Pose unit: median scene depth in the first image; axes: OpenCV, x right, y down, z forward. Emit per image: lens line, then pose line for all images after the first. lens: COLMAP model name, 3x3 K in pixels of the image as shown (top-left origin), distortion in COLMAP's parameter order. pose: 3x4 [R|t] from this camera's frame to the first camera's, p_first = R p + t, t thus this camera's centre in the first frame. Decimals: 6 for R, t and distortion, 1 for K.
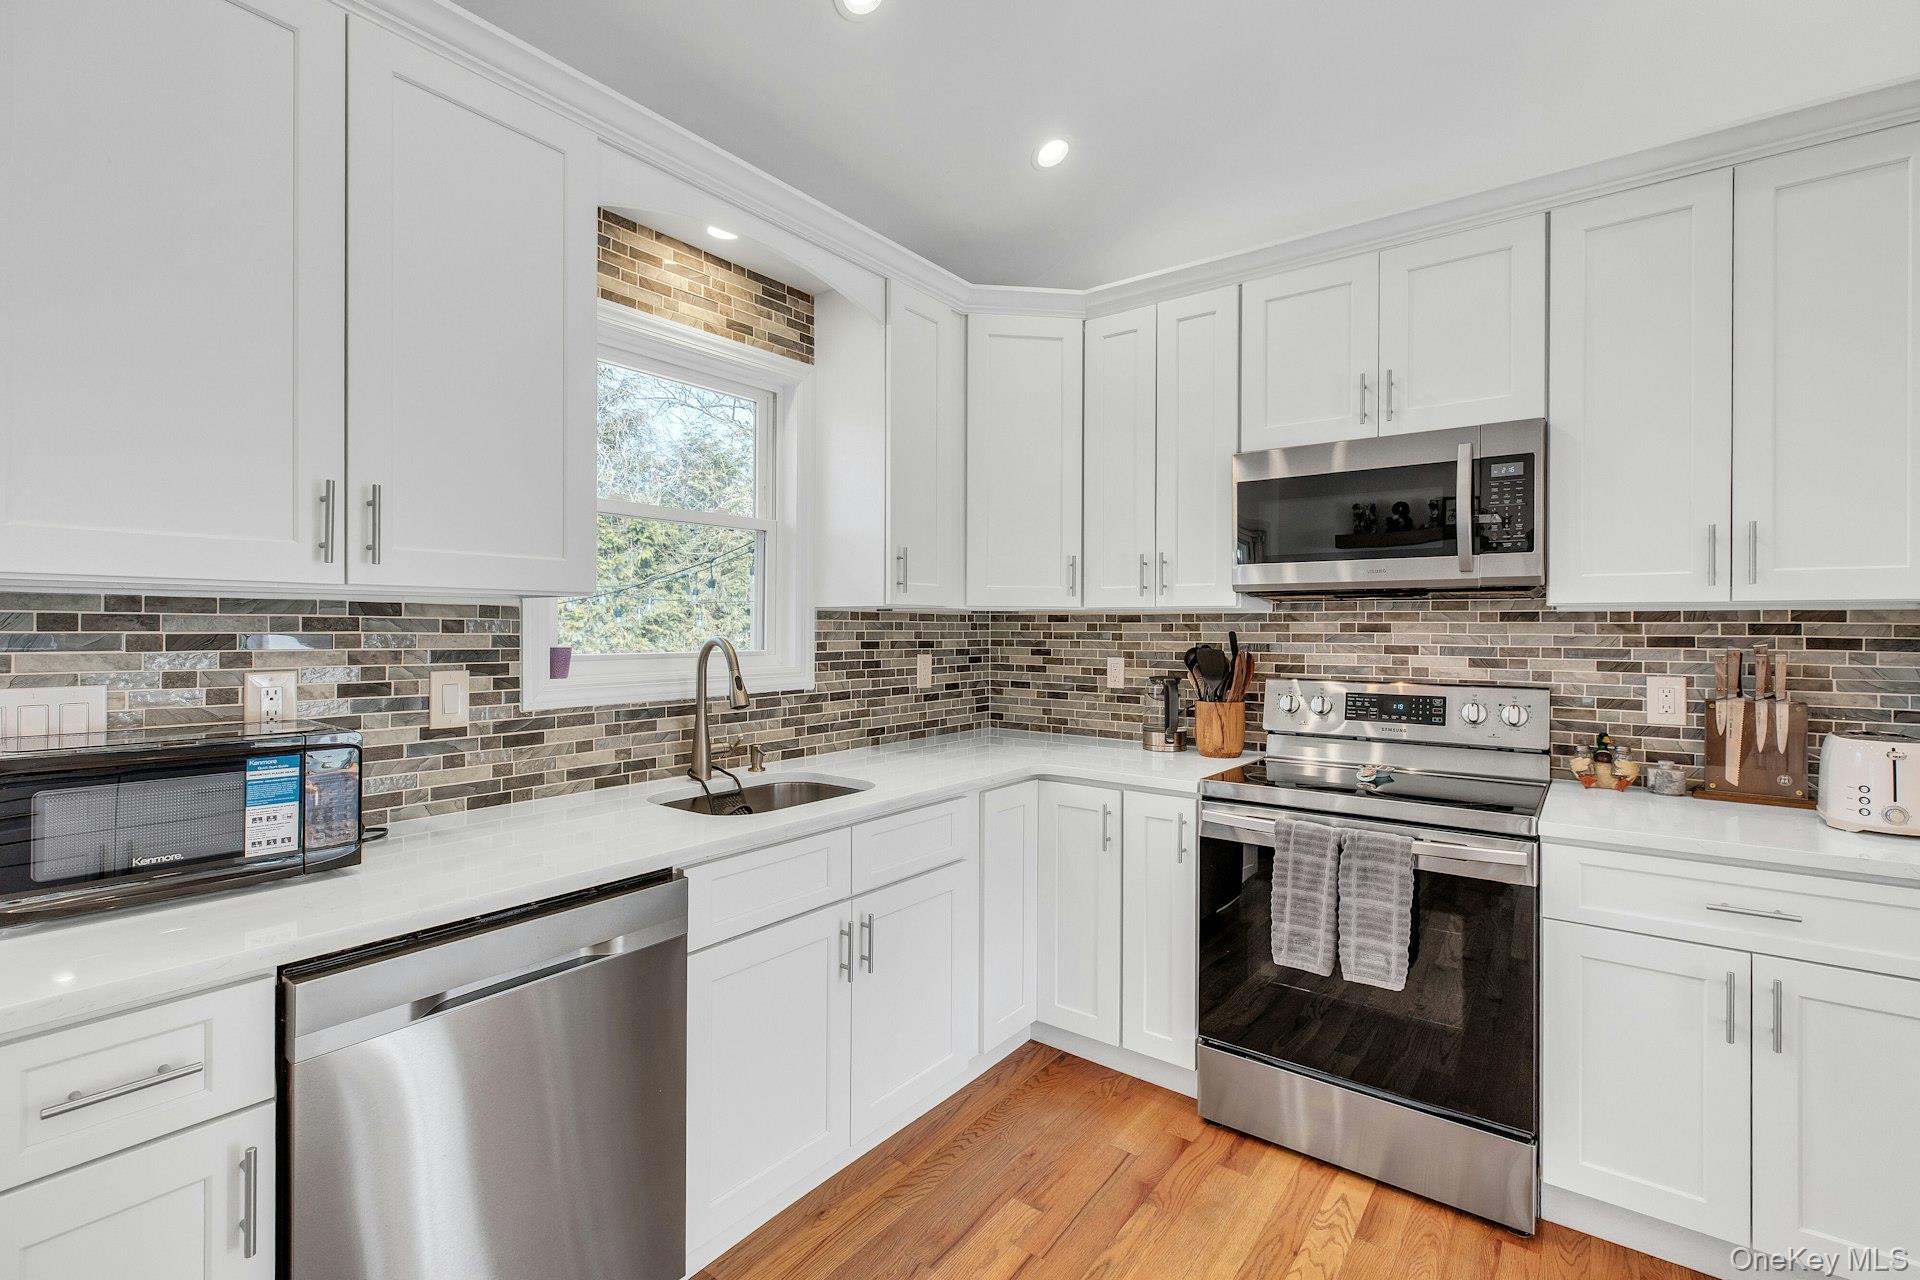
lens RADIAL K [[854.4, 0, 959.4], [0, 854.4, 628.8], [0, 0, 1]] dist [-0.000838, -0.002484]
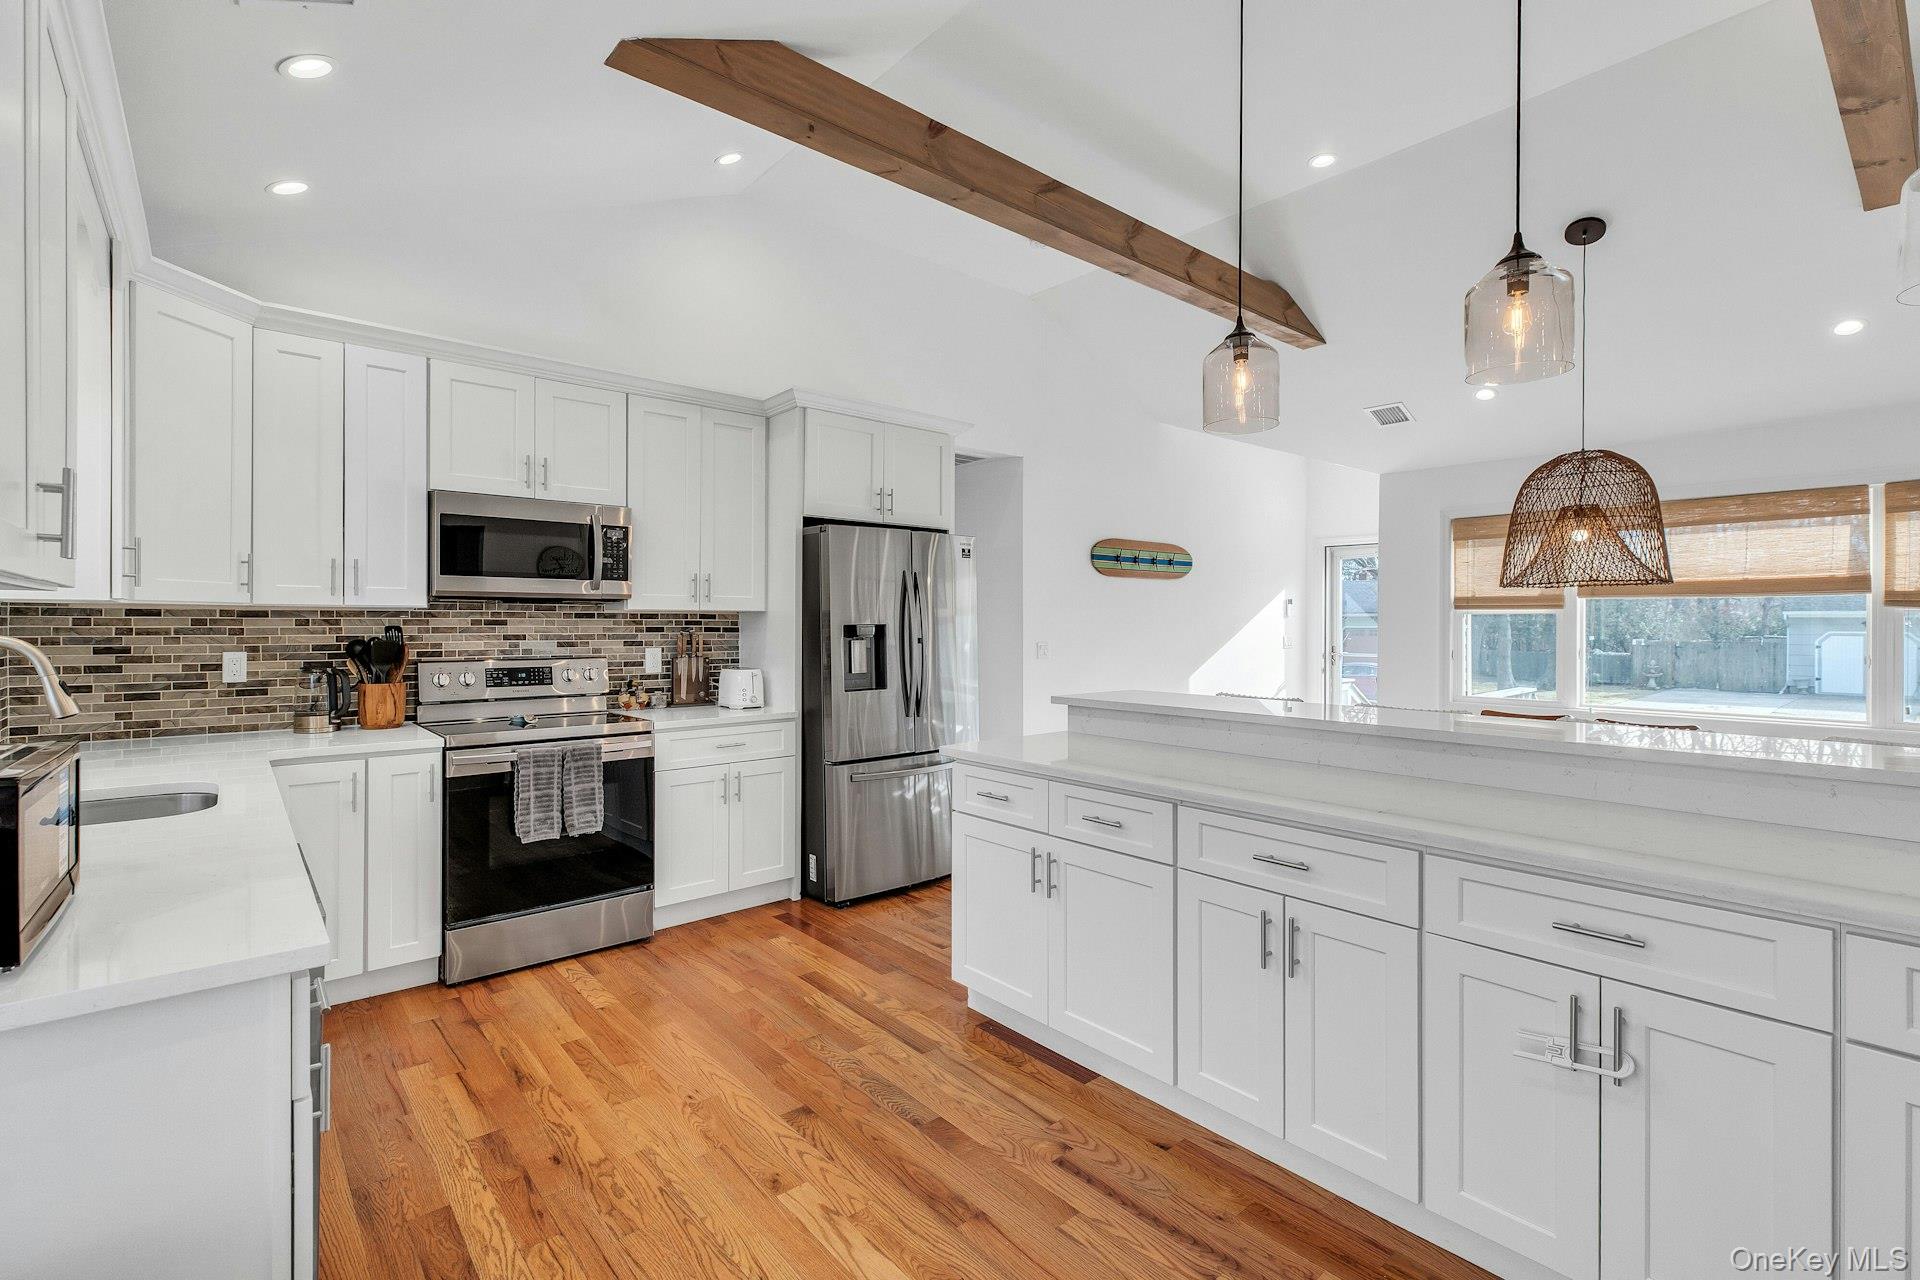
lens RADIAL K [[854.4, 0, 966.6], [0, 854.4, 628.1], [0, 0, 1]] dist [-0.000838, -0.002484]
pose [[0.215177, -0.010001, 0.976524, -0.771047], [-0.000069, 0.999947, 0.010256, -0.006674], [-0.976575, -0.002274, 0.215165, -0.080536]]
